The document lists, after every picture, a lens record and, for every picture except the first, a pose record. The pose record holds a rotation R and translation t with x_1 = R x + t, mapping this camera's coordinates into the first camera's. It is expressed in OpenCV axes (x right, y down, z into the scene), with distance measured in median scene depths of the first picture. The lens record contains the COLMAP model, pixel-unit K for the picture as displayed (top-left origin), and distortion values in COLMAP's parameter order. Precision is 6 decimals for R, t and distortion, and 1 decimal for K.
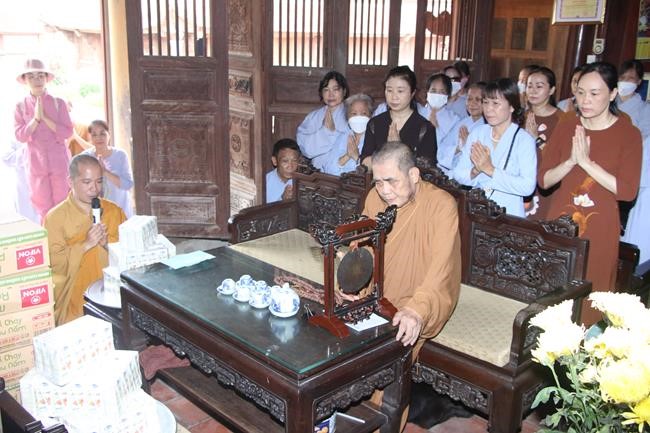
lens RADIAL K [[679.3, 0, 326.9], [0, 679.3, 211.9], [0, 0, 1]] dist [0.015109, 0.000000]
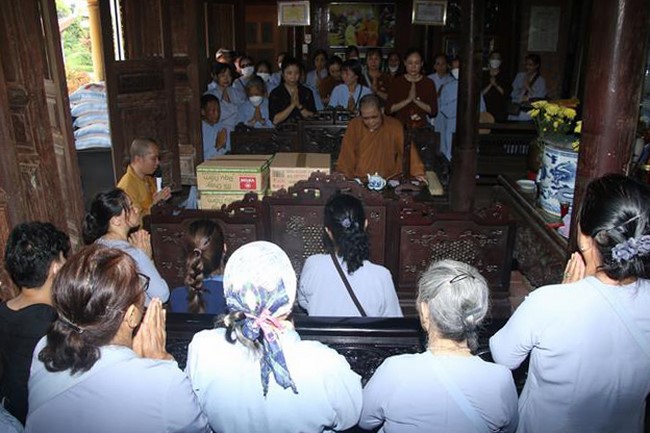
lens RADIAL K [[558.6, 0, 325.7], [0, 558.6, 216.5], [0, 0, 1]] dist [-0.096677, 0.021788]
pose [[0.734553, -0.240385, 0.634545, -0.686485], [0.195283, 0.970473, 0.141584, -0.011782], [-0.649844, 0.019915, 0.759807, -0.039565]]
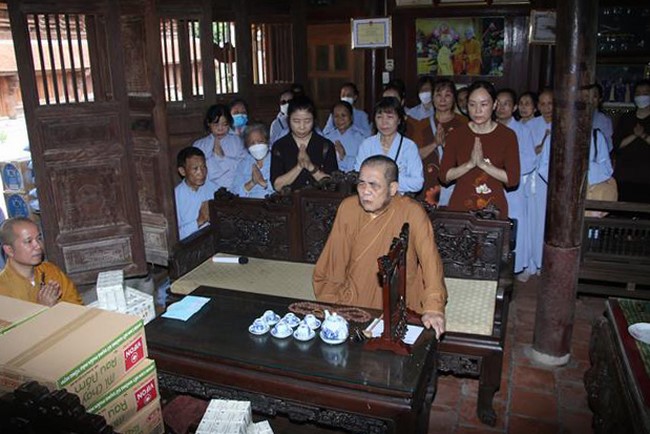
lens RADIAL K [[558.6, 0, 323.2], [0, 558.6, 220.5], [0, 0, 1]] dist [-0.096677, 0.021788]
pose [[0.901785, -0.168054, 0.398173, -0.234526], [0.156649, 0.985752, 0.061271, -0.052219], [-0.402796, 0.007120, 0.915262, 0.134225]]
